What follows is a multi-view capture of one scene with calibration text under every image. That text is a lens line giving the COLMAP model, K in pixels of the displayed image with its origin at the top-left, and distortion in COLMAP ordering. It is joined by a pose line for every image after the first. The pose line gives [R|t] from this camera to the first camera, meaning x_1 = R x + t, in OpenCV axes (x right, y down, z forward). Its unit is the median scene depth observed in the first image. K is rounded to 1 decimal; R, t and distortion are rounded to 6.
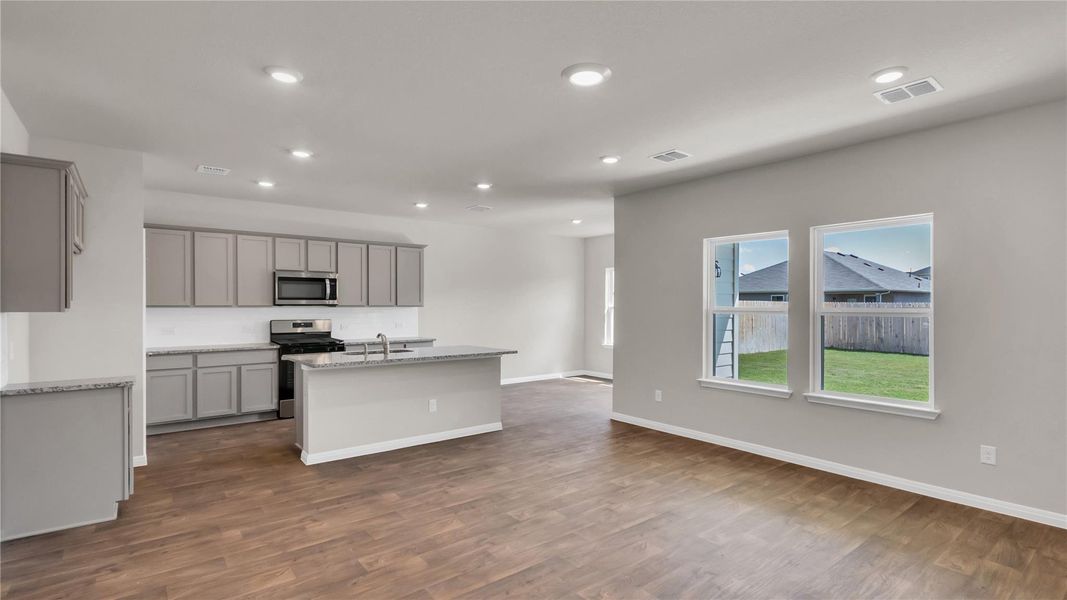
lens RADIAL K [[502.4, 0, 530.3], [0, 502.4, 304.2], [0, 0, 1]] dist [-0.002984, 0.001007]
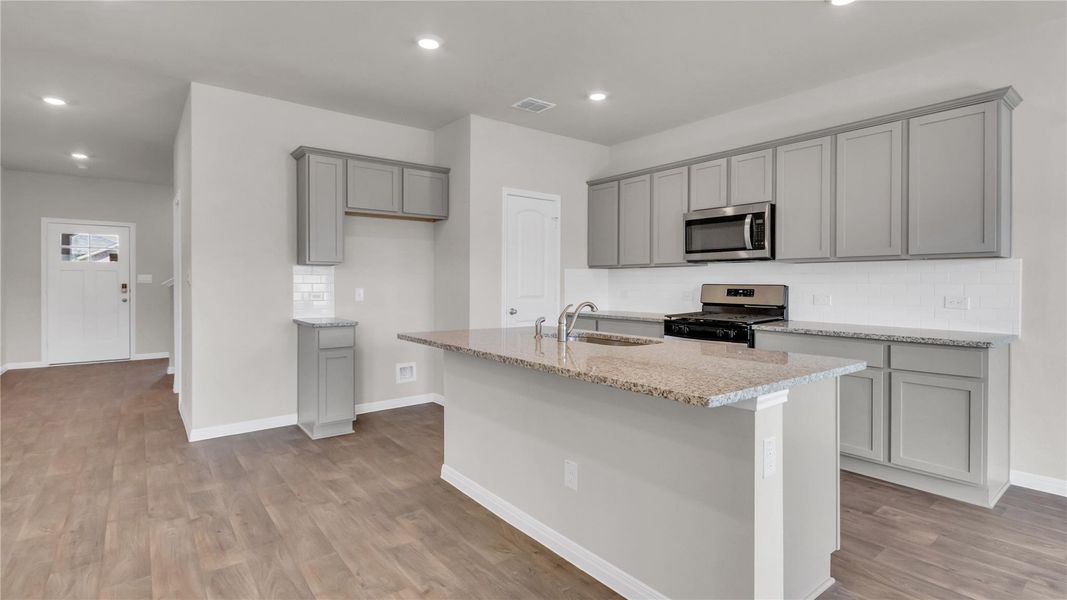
lens RADIAL K [[502.4, 0, 548.3], [0, 502.4, 283.6], [0, 0, 1]] dist [-0.002984, 0.001007]
pose [[0.030859, 0.000708, -0.999523, 0.189171], [-0.004284, 0.999991, 0.000576, 0.033249], [0.999515, 0.004264, 0.030862, 0.796286]]
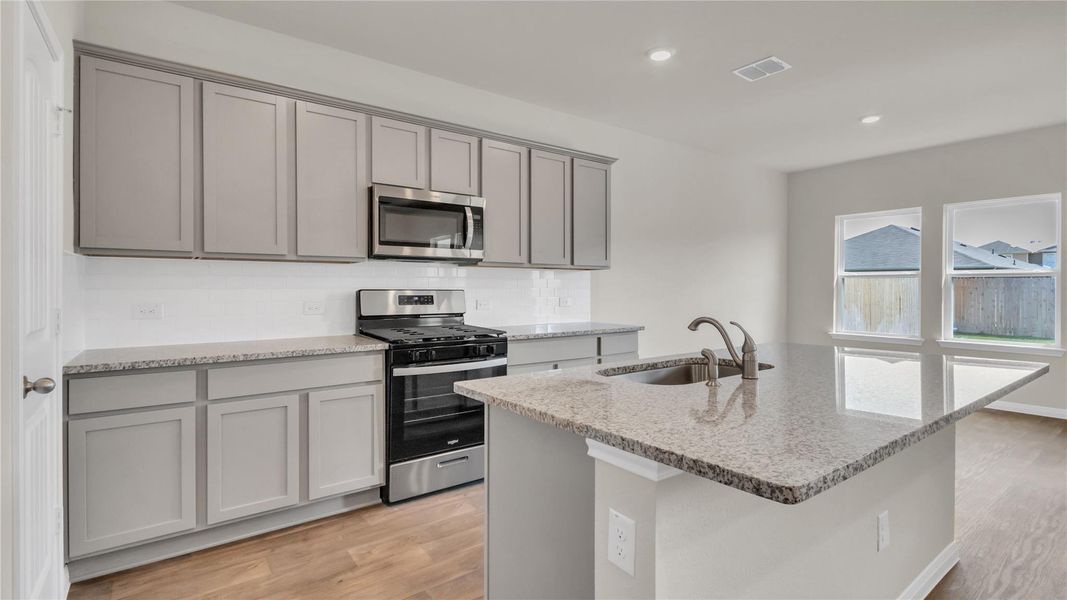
lens RADIAL K [[502.4, 0, 537.2], [0, 502.4, 282.9], [0, 0, 1]] dist [-0.002984, 0.001007]
pose [[0.999710, 0.004341, 0.023698, -0.371488], [-0.004228, 0.999979, -0.004824, 0.028627], [-0.023718, 0.004722, 0.999708, 0.535471]]
